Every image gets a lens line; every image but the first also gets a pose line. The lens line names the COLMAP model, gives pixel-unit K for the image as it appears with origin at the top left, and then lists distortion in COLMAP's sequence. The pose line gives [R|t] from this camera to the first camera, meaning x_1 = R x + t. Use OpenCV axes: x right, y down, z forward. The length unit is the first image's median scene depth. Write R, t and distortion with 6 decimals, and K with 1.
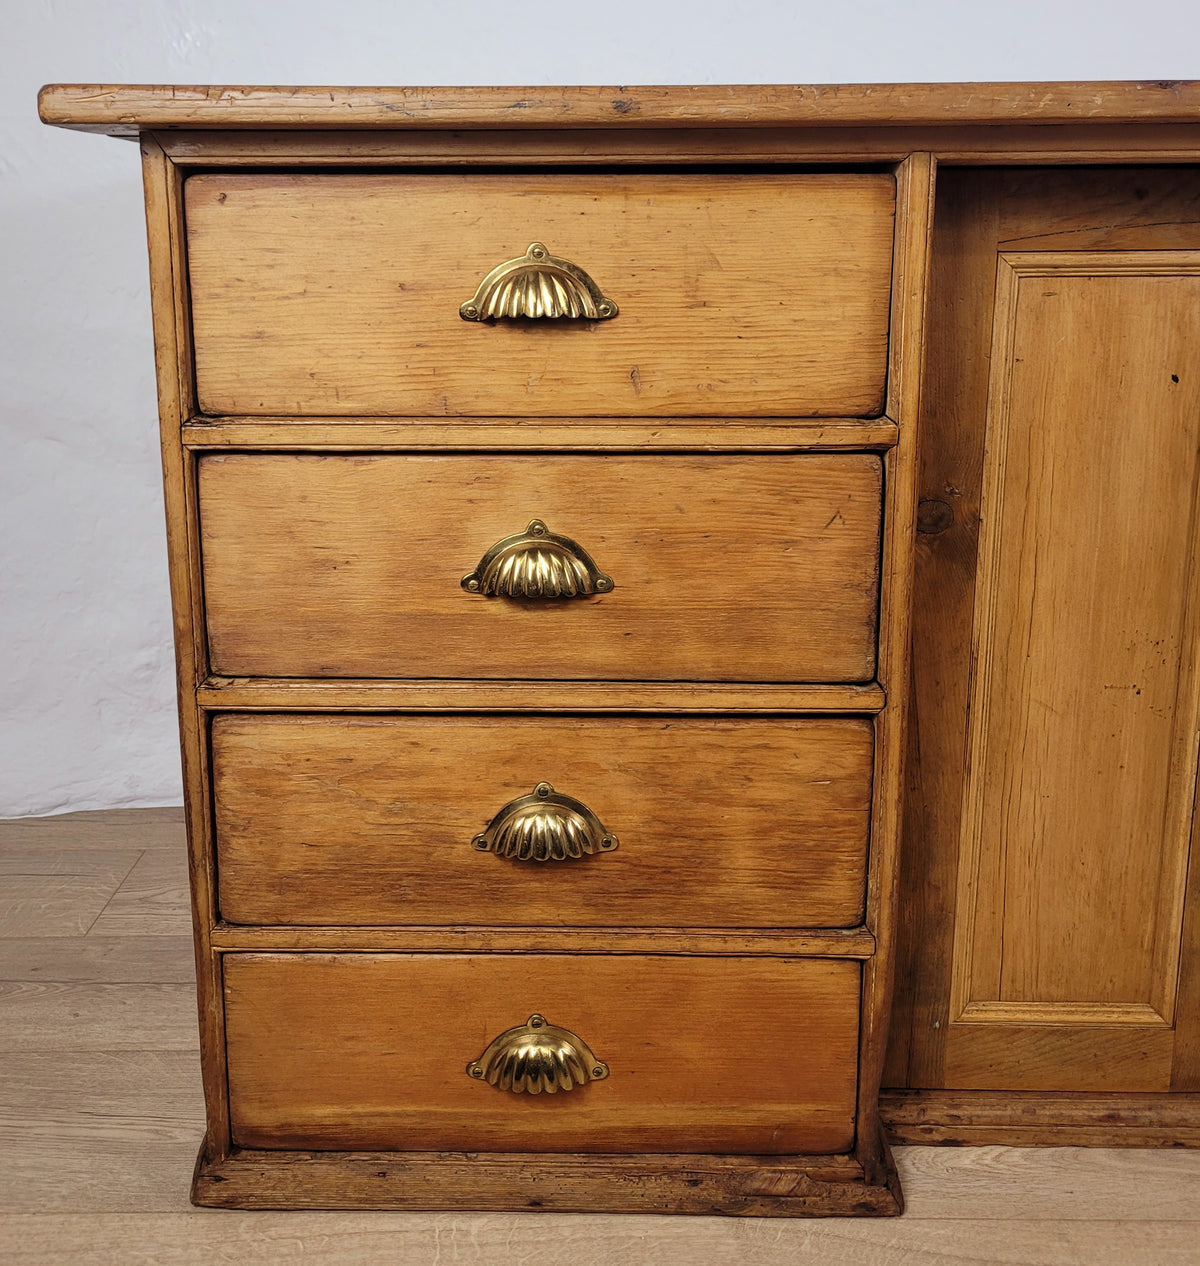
lens RADIAL K [[1321.4, 0, 549.8], [0, 1321.4, 489.7], [0, 0, 1]] dist [0.027358, 0.000000]
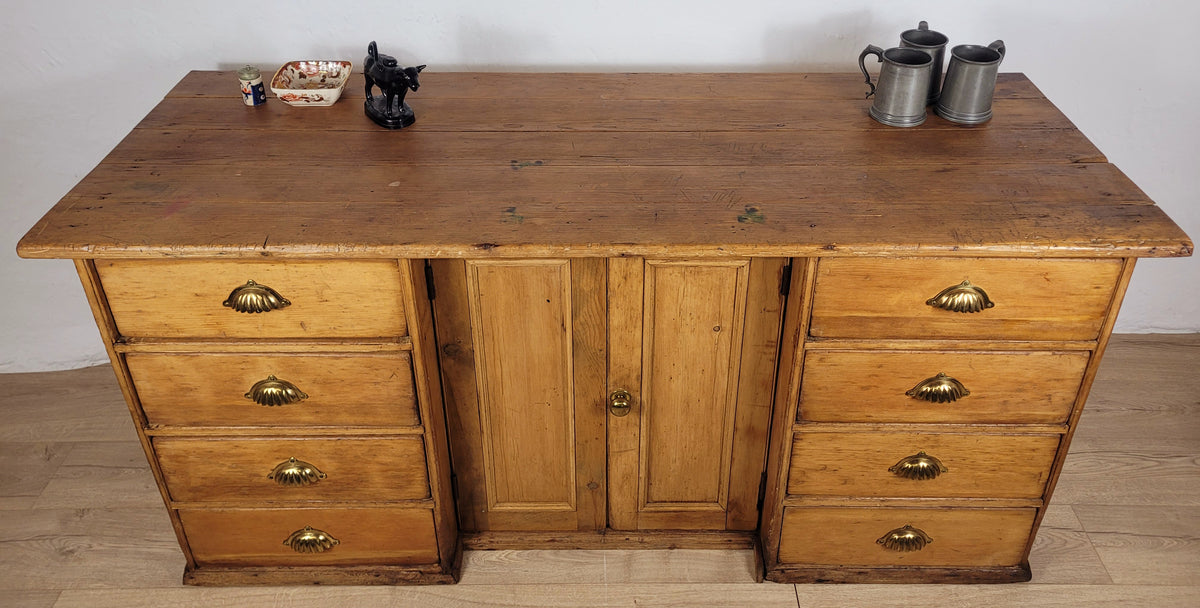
lens RADIAL K [[902.1, 0, 620.6], [0, 902.1, 199.0], [0, 0, 1]] dist [0.054811, -0.038071]
pose [[0.999698, -0.005979, 0.023849, 0.564607], [-0.002300, 0.942988, 0.332820, -0.796397], [-0.024479, -0.332774, 0.942689, -0.466335]]
